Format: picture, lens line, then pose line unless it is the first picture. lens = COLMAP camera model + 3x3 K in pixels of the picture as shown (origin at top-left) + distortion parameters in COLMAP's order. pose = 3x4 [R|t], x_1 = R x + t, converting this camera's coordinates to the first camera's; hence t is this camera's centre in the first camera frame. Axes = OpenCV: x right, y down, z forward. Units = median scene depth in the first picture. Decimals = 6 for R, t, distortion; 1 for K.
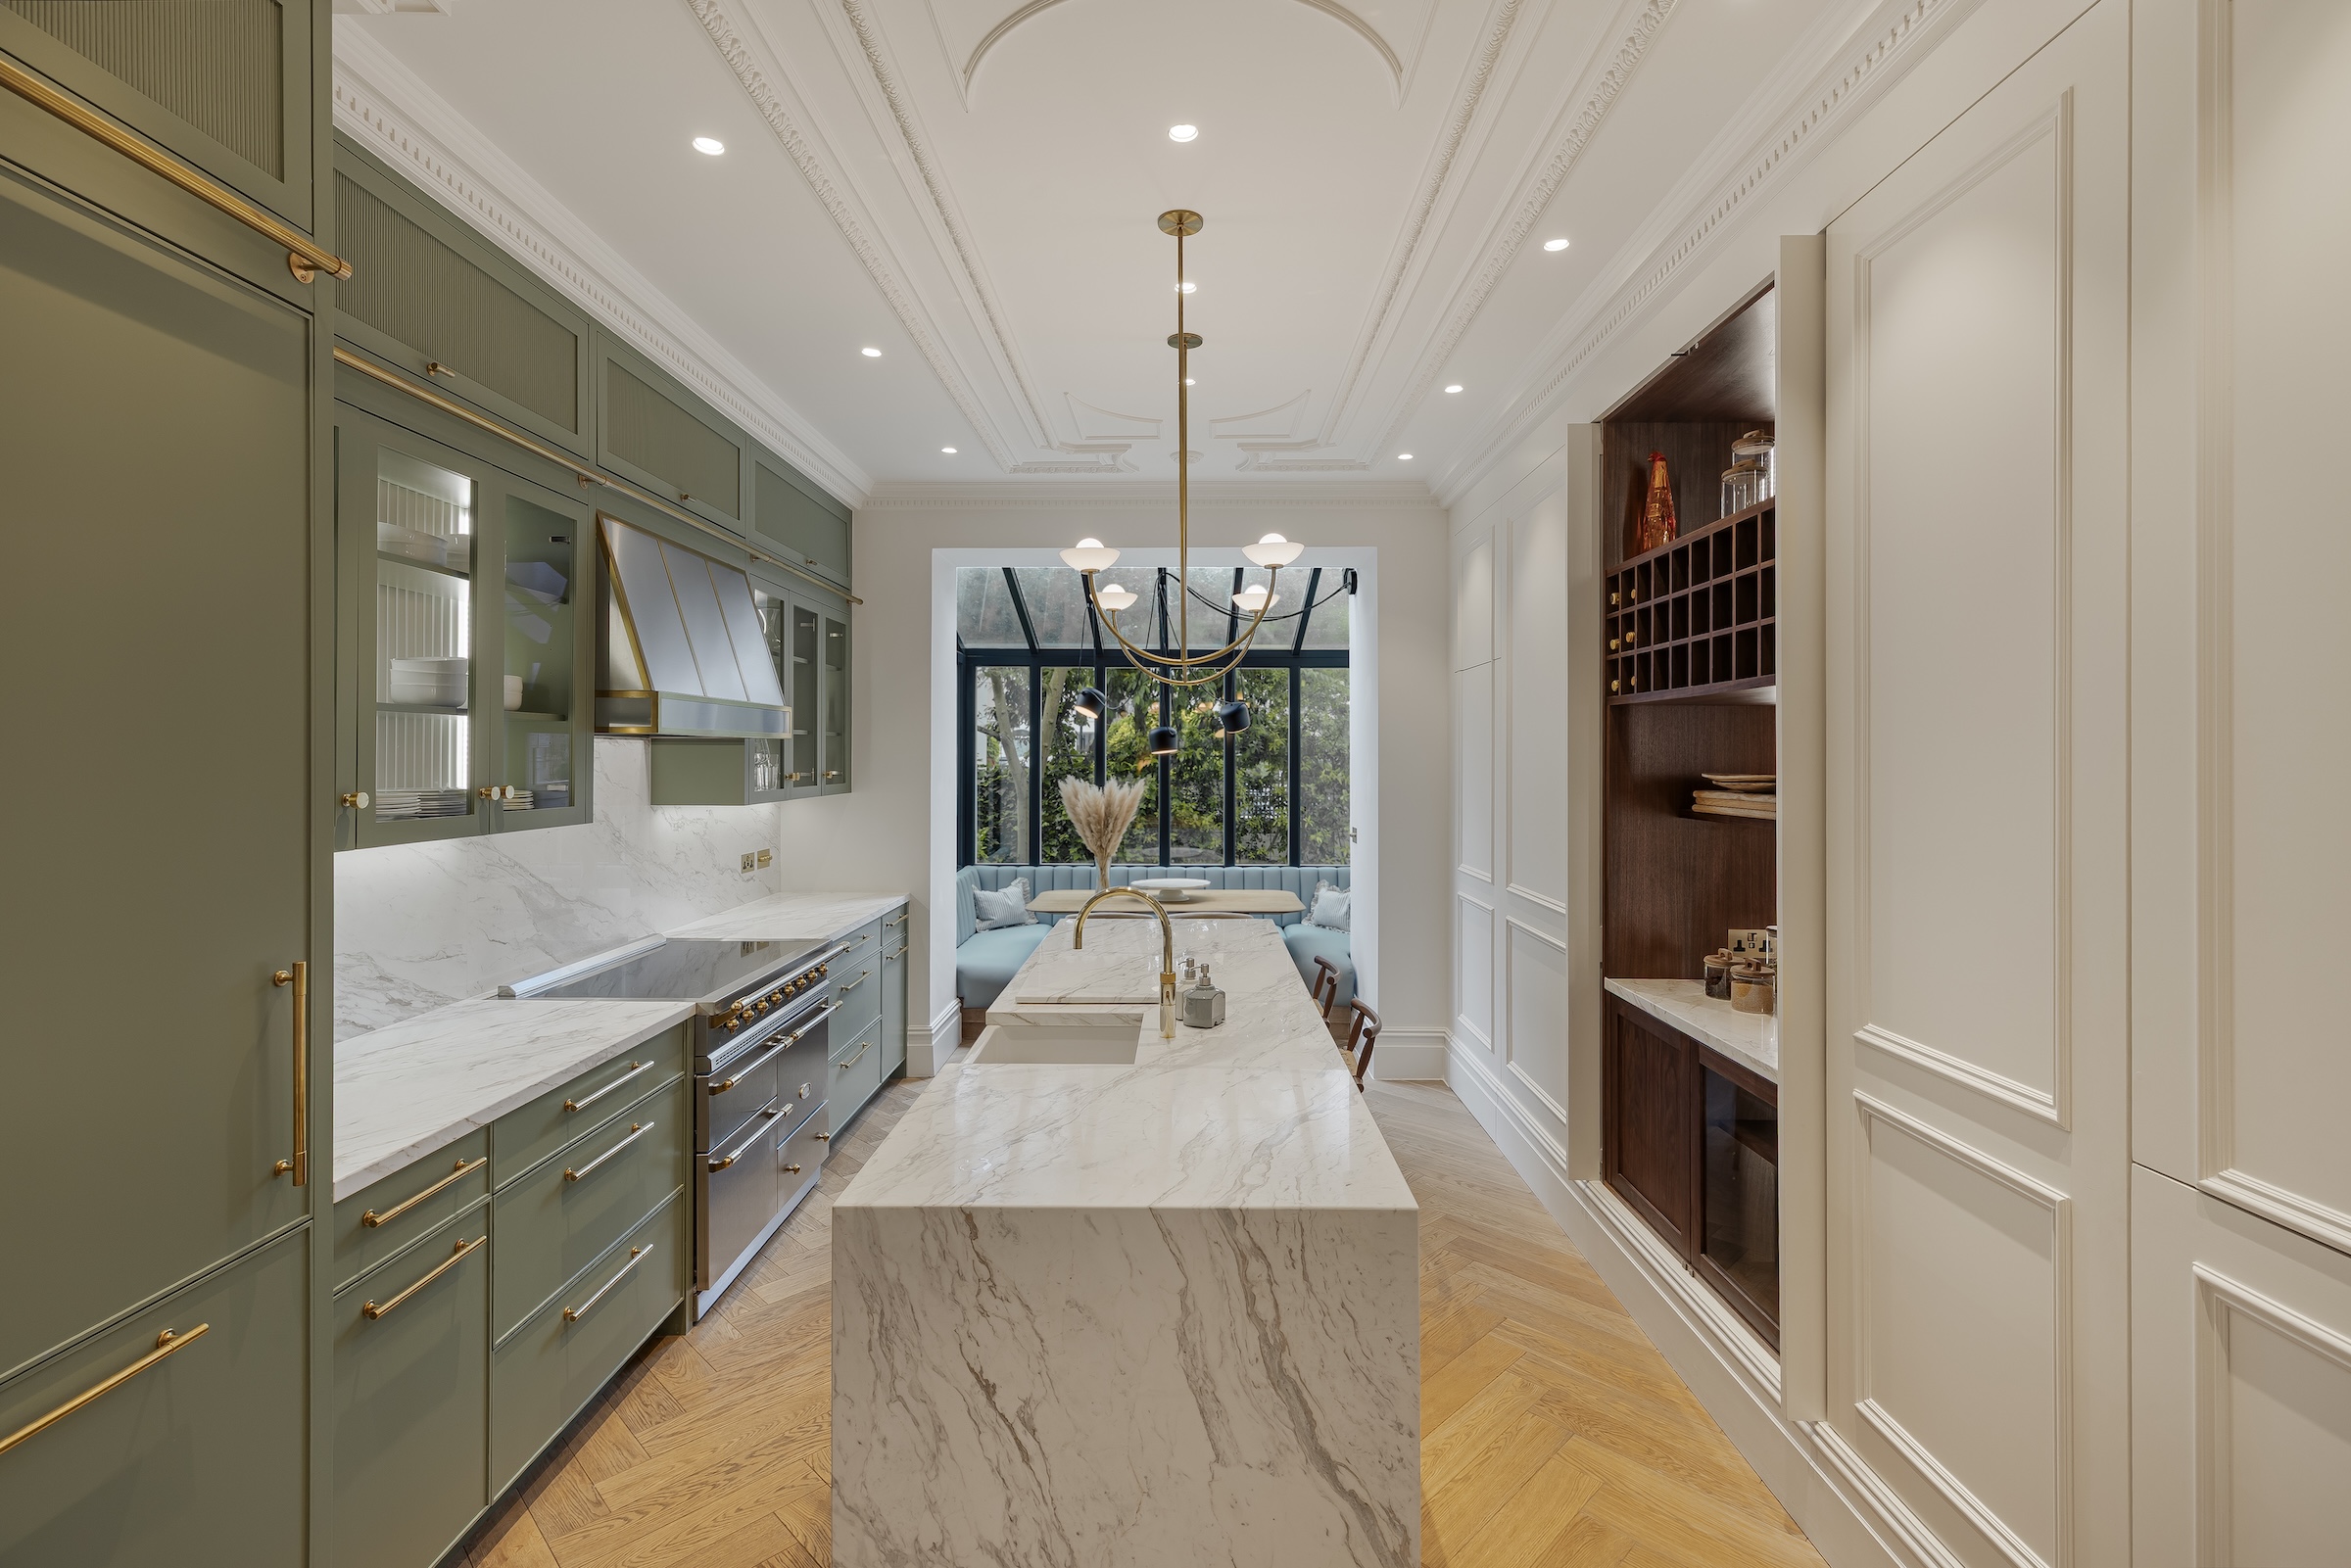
lens RADIAL K [[1076.4, 0, 1181.5], [0, 1076.4, 762.3], [0, 0, 1]] dist [0.004093, 0.000670]
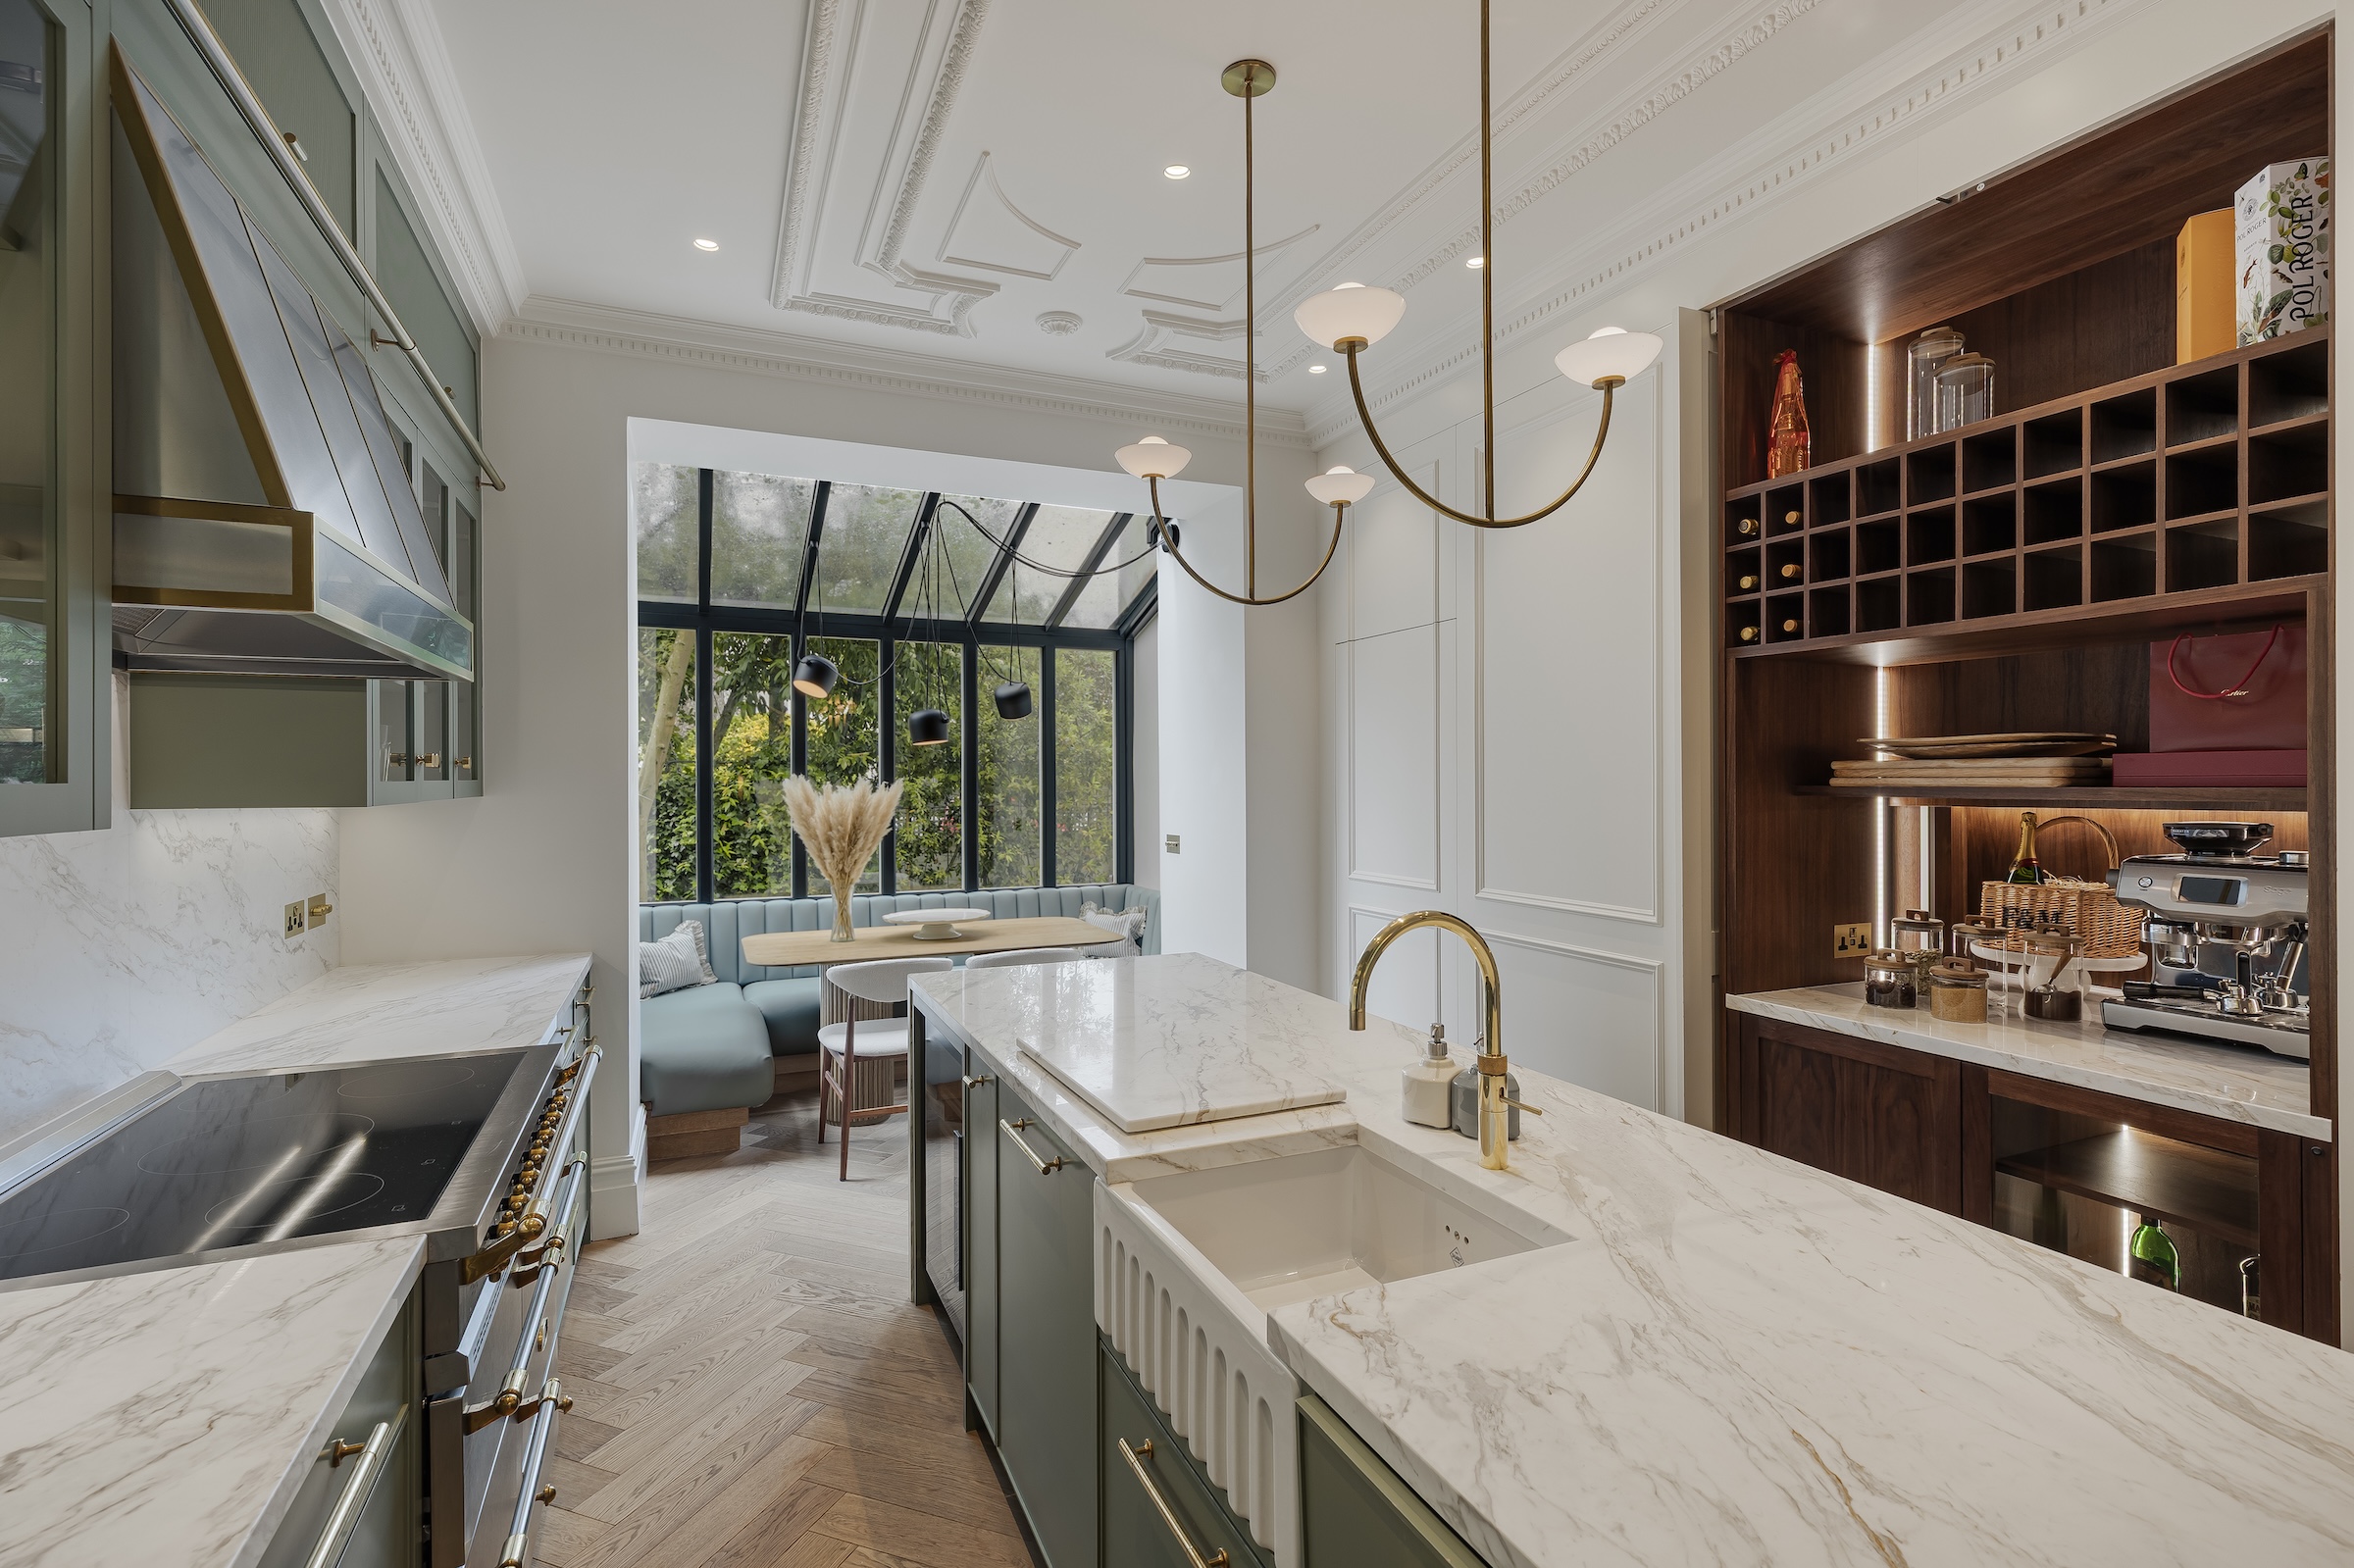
lens RADIAL K [[1077.8, 0, 1172.8], [0, 1077.8, 789.9], [0, 0, 1]] dist [0.004093, 0.000670]
pose [[0.908661, -0.008104, 0.417455, -0.206660], [0.006853, 0.999966, 0.004496, 0.024901], [-0.417478, -0.001225, 0.908686, 0.275441]]
